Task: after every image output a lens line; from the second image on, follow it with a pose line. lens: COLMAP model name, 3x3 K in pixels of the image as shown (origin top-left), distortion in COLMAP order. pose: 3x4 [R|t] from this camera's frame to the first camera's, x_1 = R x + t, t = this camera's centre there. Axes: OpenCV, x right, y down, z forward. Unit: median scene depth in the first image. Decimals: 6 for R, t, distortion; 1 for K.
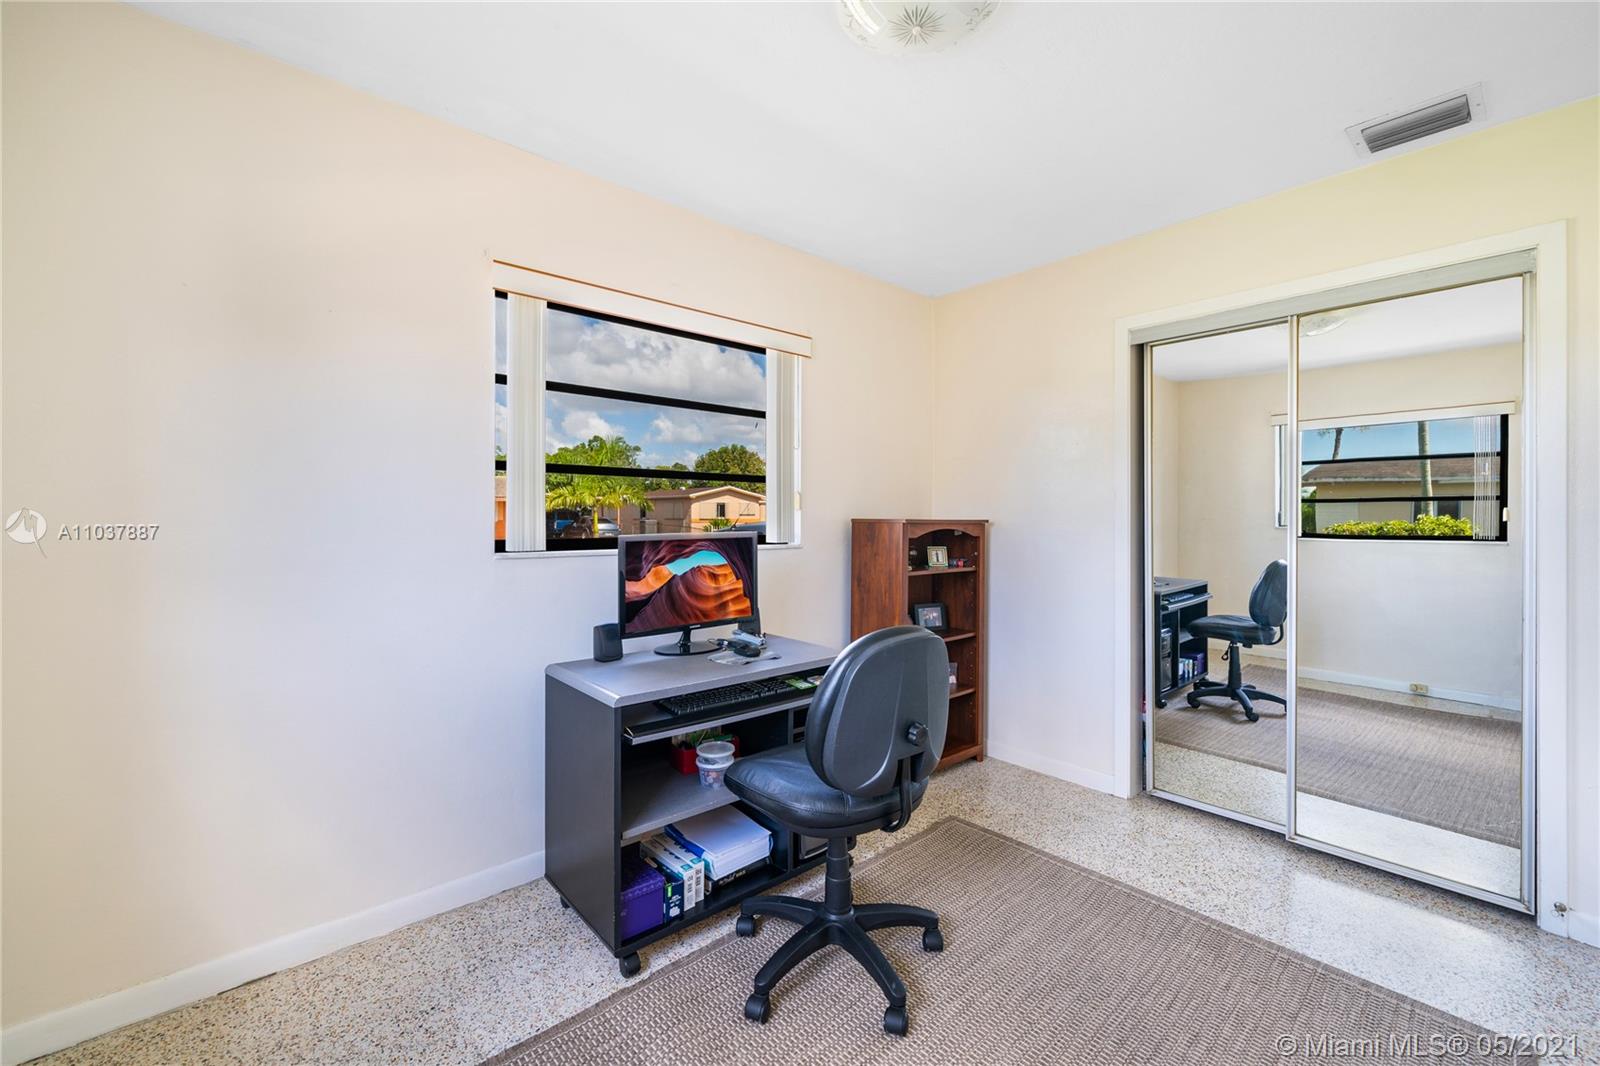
lens RADIAL K [[664.5, 0, 796.8], [0, 664.5, 519.6], [0, 0, 1]] dist [-0.011340, -0.000110]
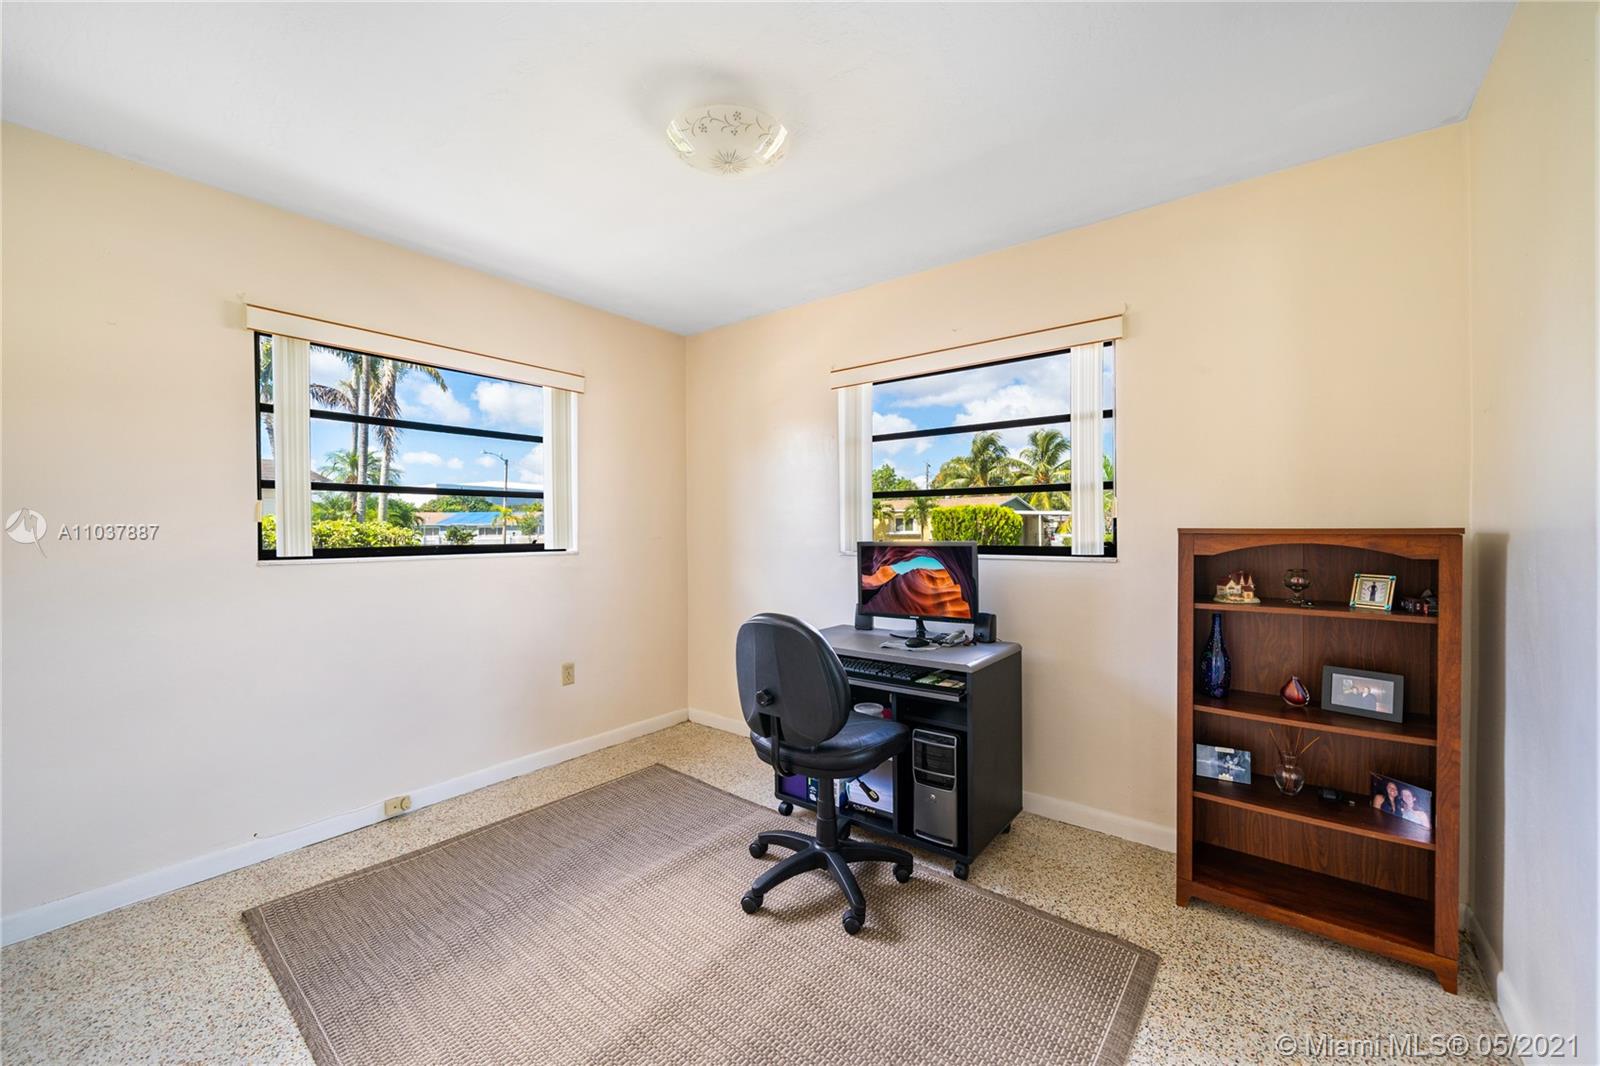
lens RADIAL K [[582.4, 0, 803.1], [0, 582.4, 540.6], [0, 0, 1]] dist [-0.000032, -0.000047]
pose [[0.203817, 0.010394, -0.978954, 0.853830], [0.001813, 0.999938, 0.010994, 0.005586], [0.979007, -0.004016, 0.203786, 0.568394]]
